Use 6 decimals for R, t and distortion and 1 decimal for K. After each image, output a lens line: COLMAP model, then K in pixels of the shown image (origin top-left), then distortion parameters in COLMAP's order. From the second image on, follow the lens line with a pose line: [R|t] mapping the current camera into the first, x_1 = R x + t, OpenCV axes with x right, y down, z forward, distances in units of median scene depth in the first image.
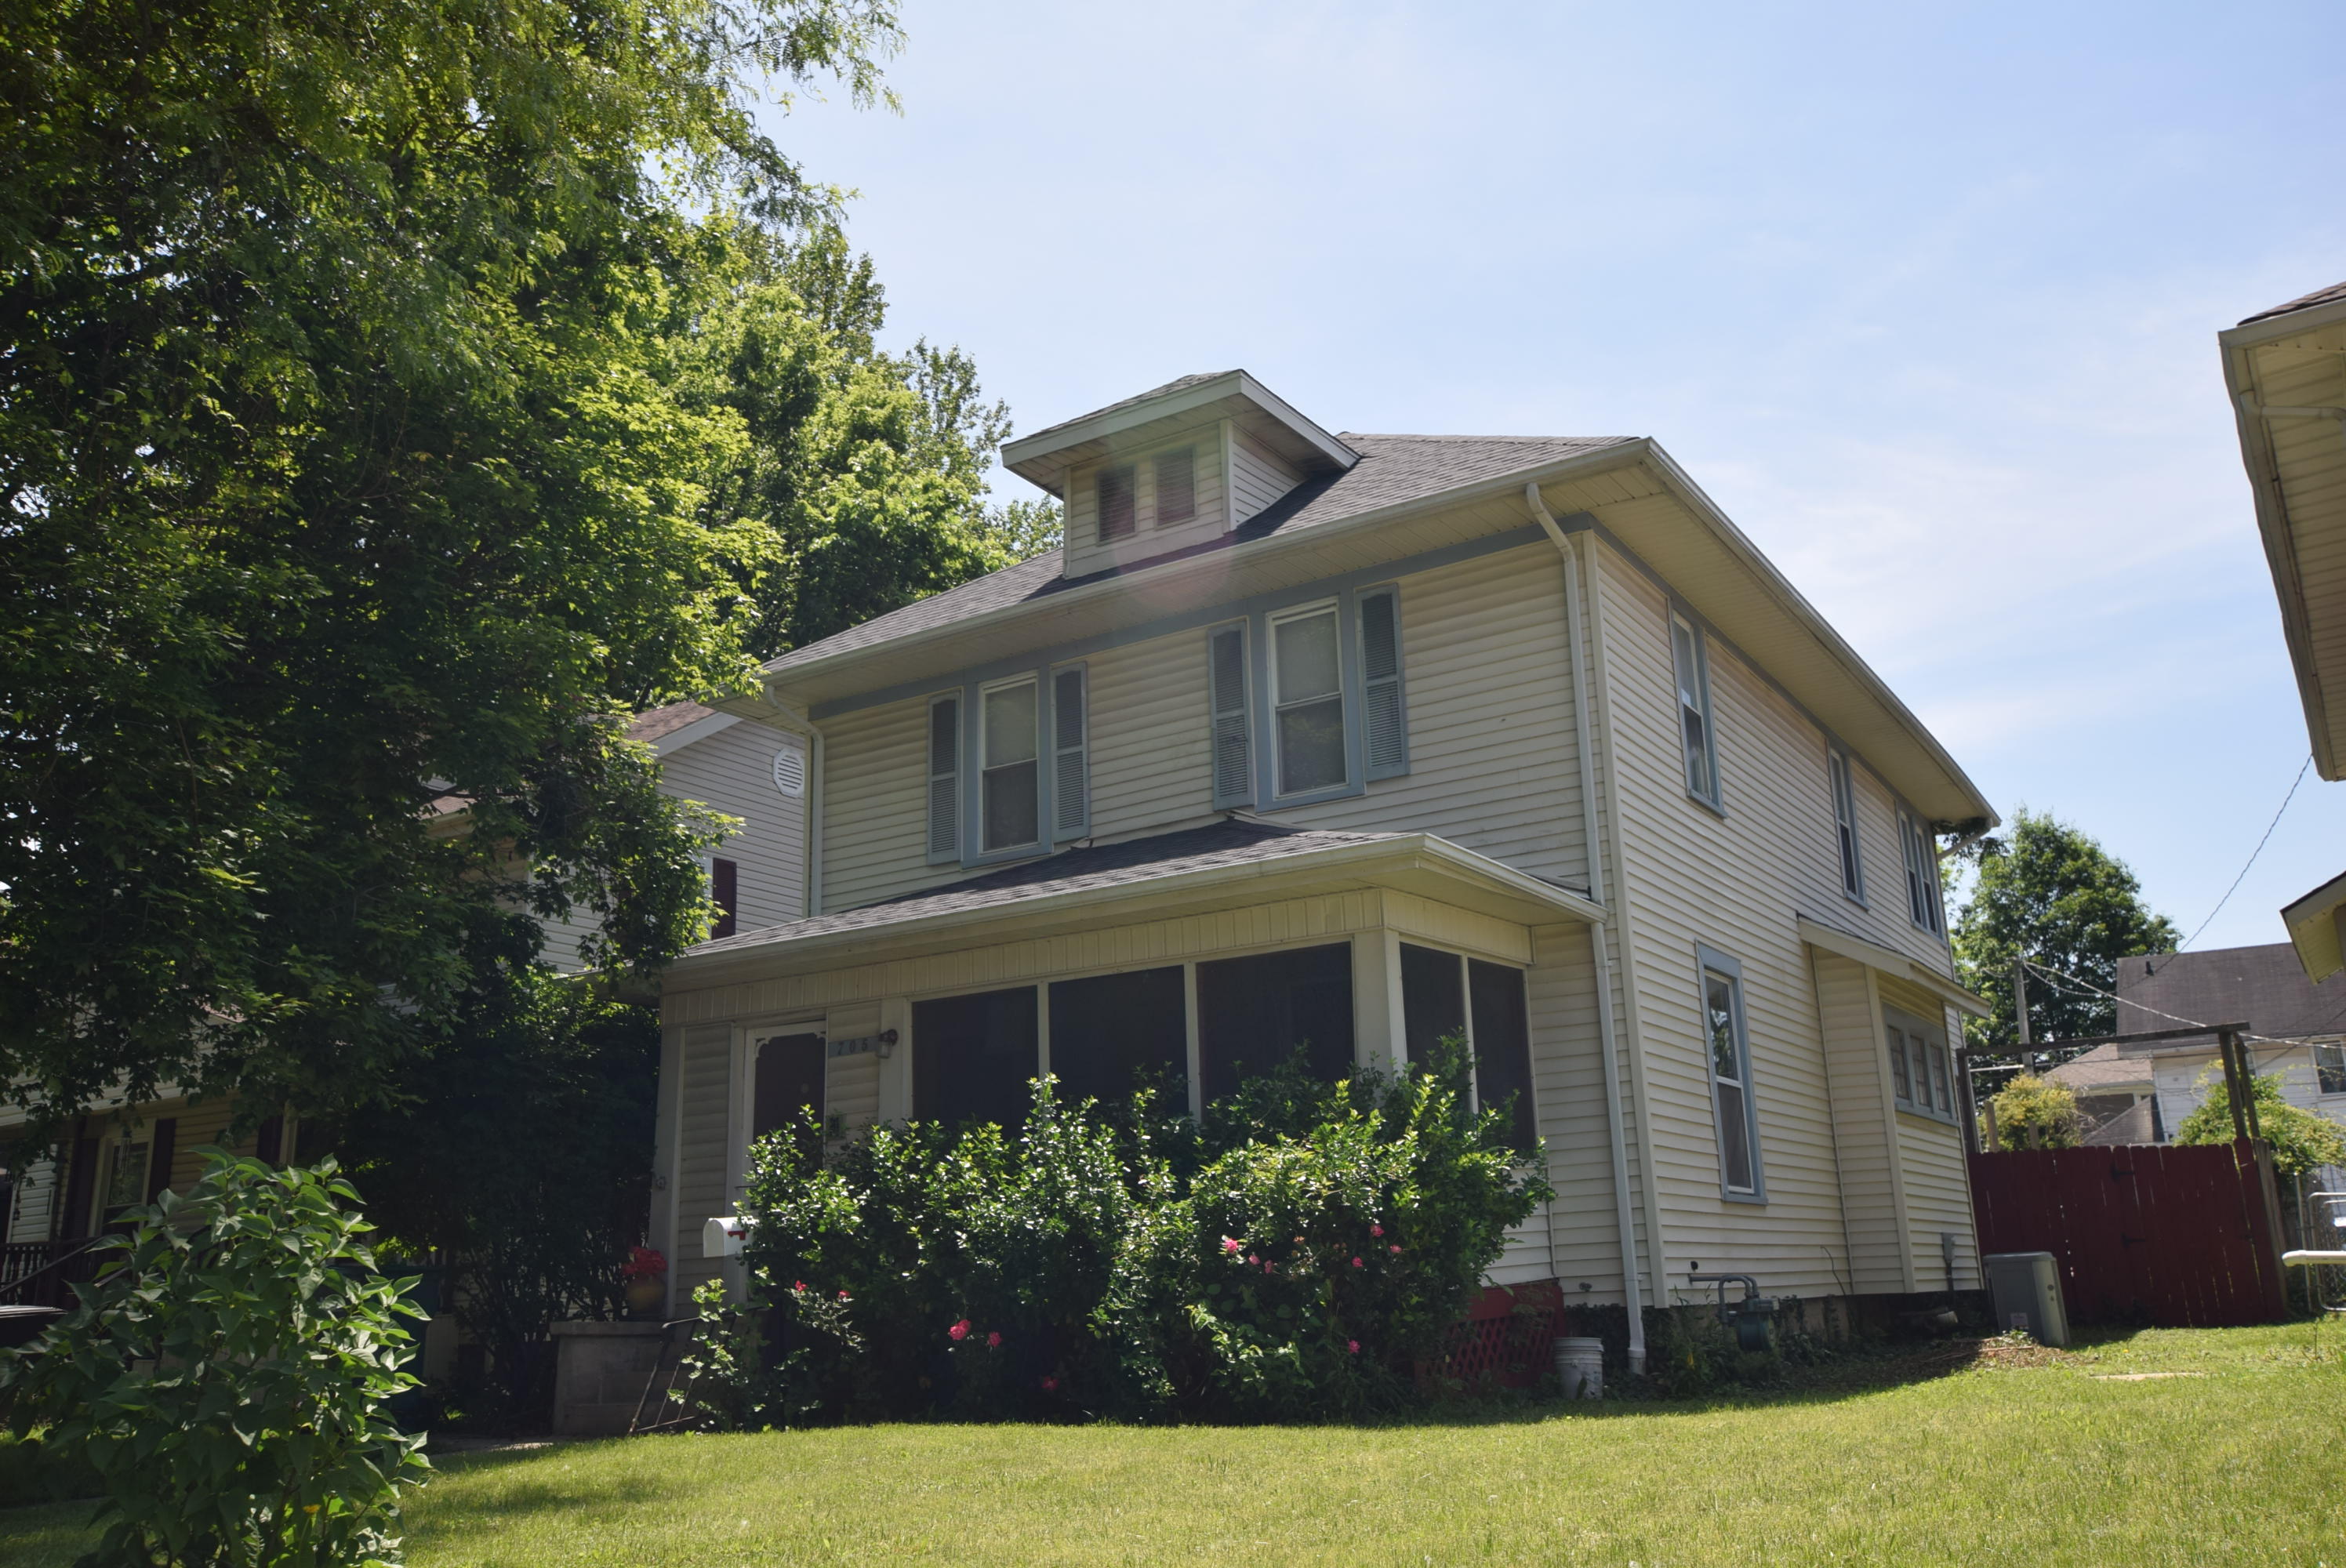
lens RADIAL K [[1967.2, 0, 1174.4], [0, 1967.2, 781.3], [0, 0, 1]] dist [-0.000648, 0.000097]
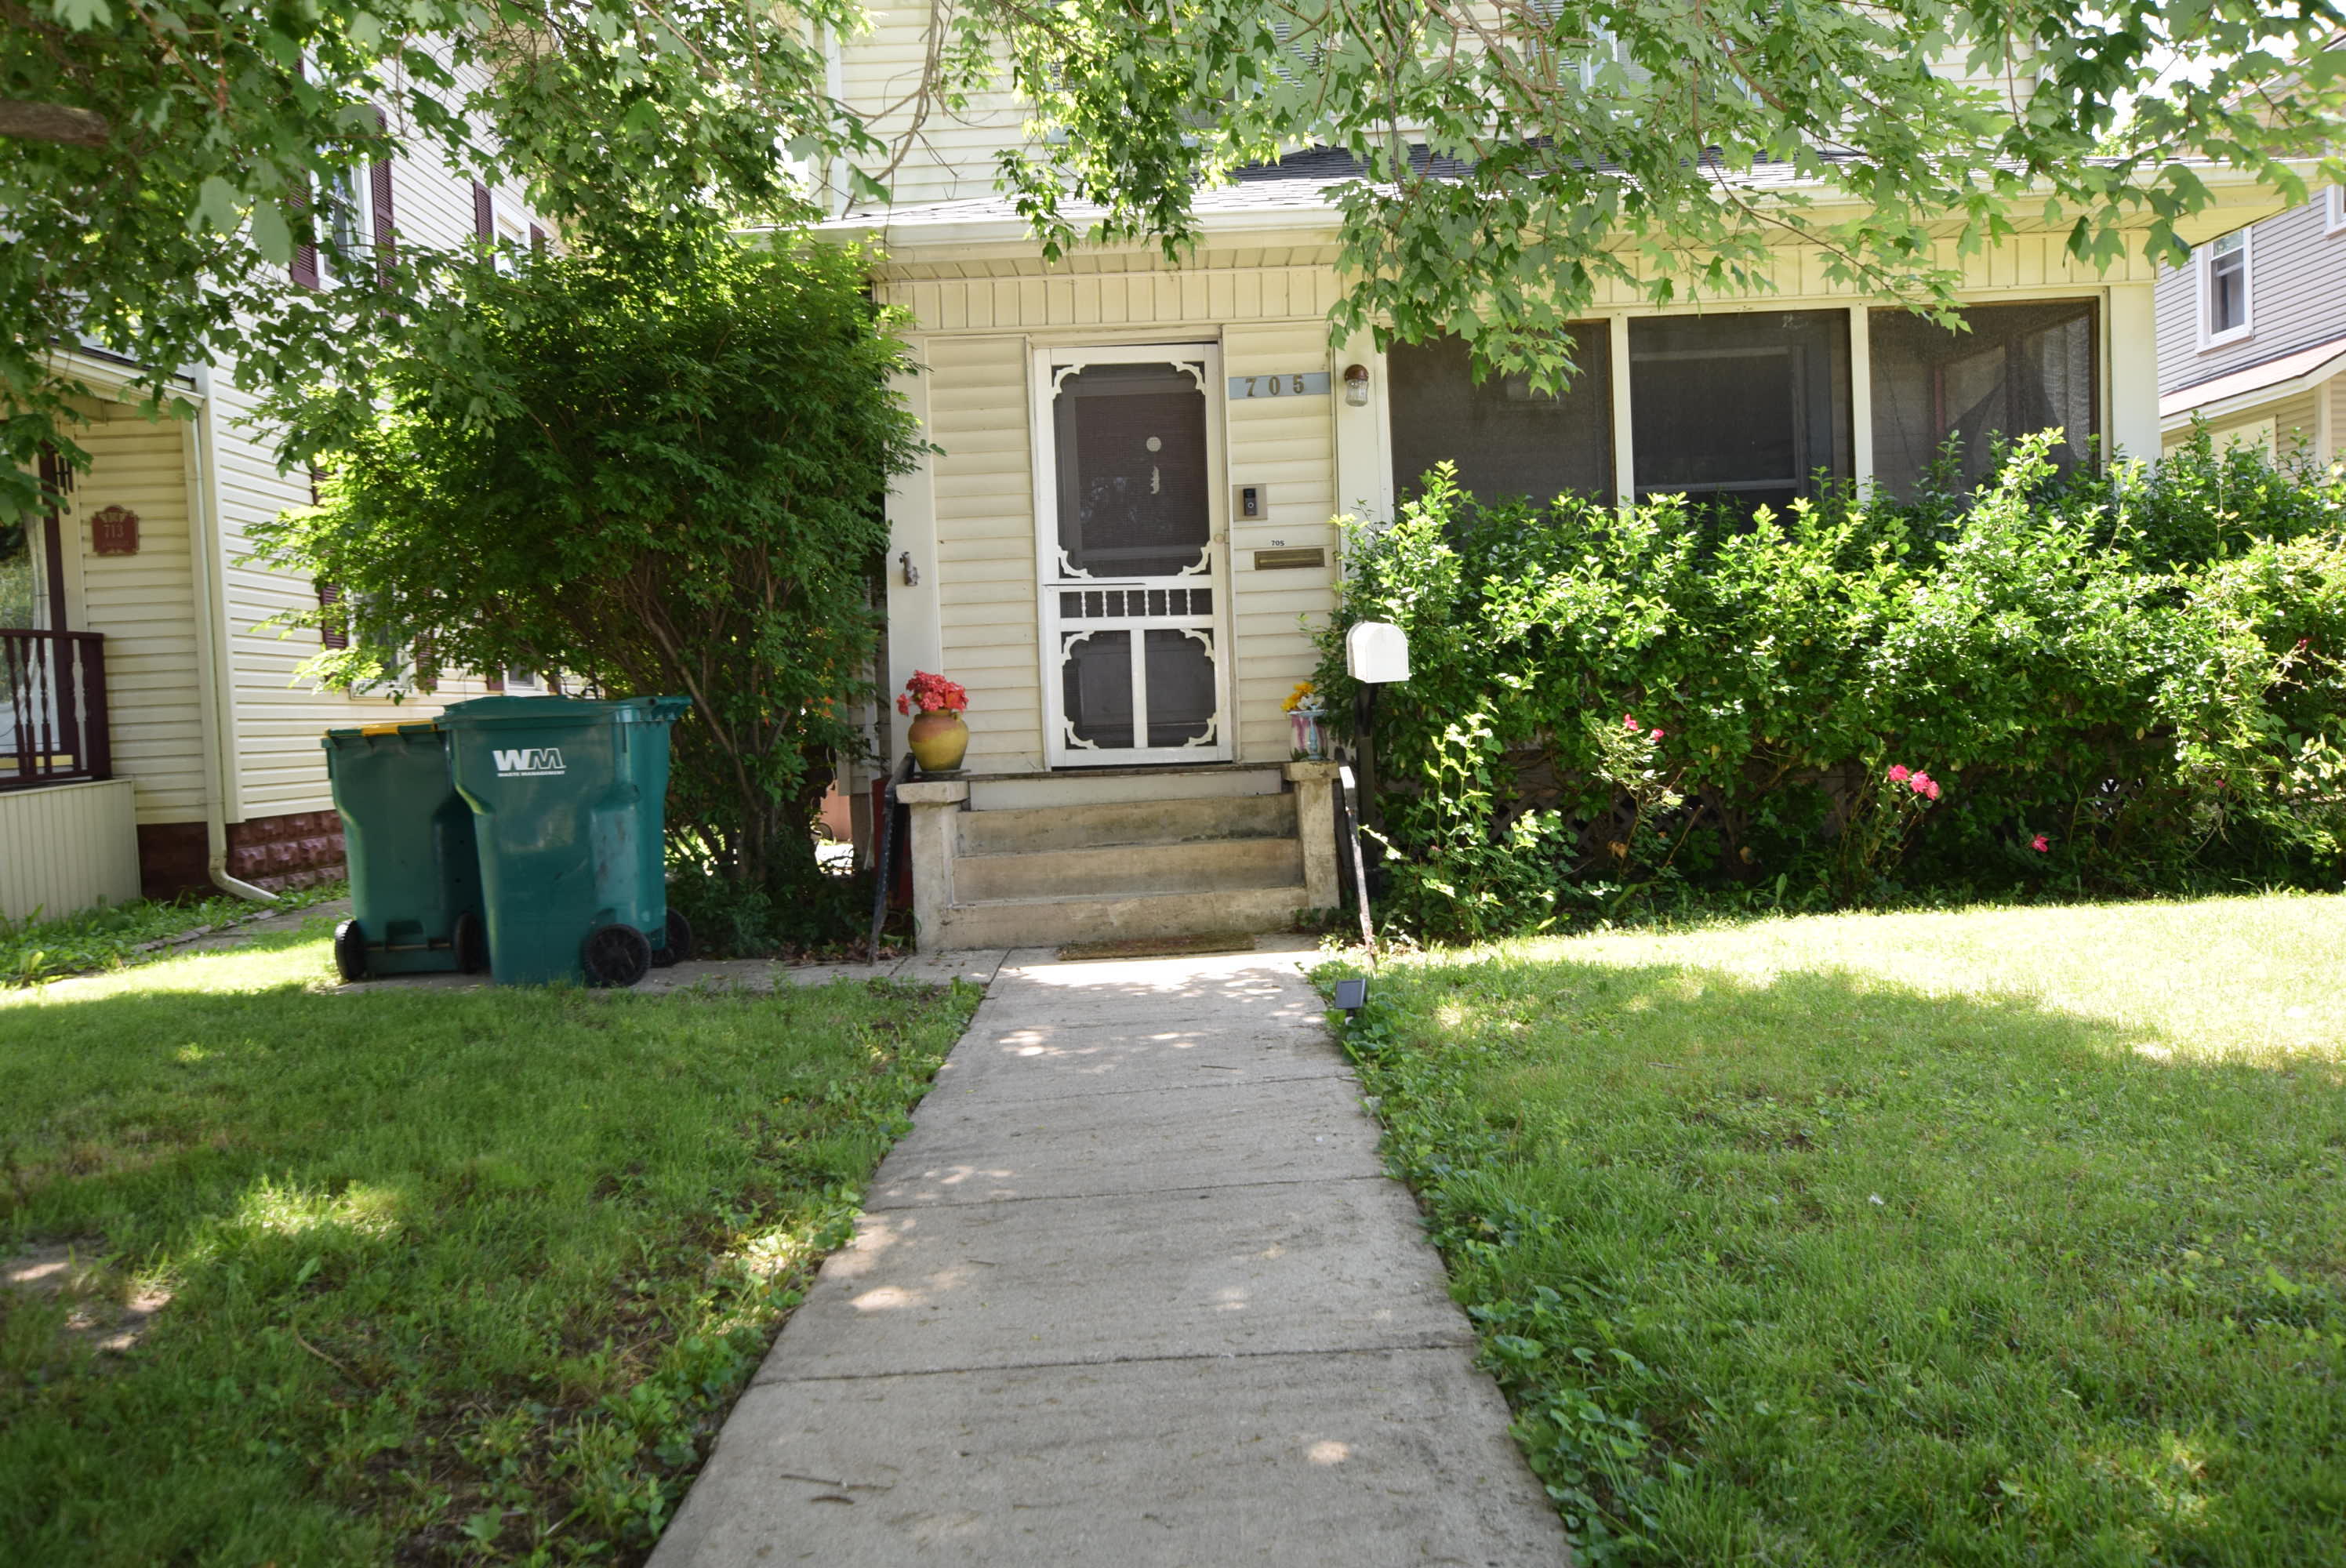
lens RADIAL K [[1906.0, 0, 1171.6], [0, 1906.0, 786.1], [0, 0, 1]] dist [-0.000264, 0.000370]
pose [[0.852323, -0.022061, 0.522551, -0.550107], [-0.123662, 0.962281, 0.242330, 0.113717], [-0.508187, -0.271163, 0.817445, 0.441401]]
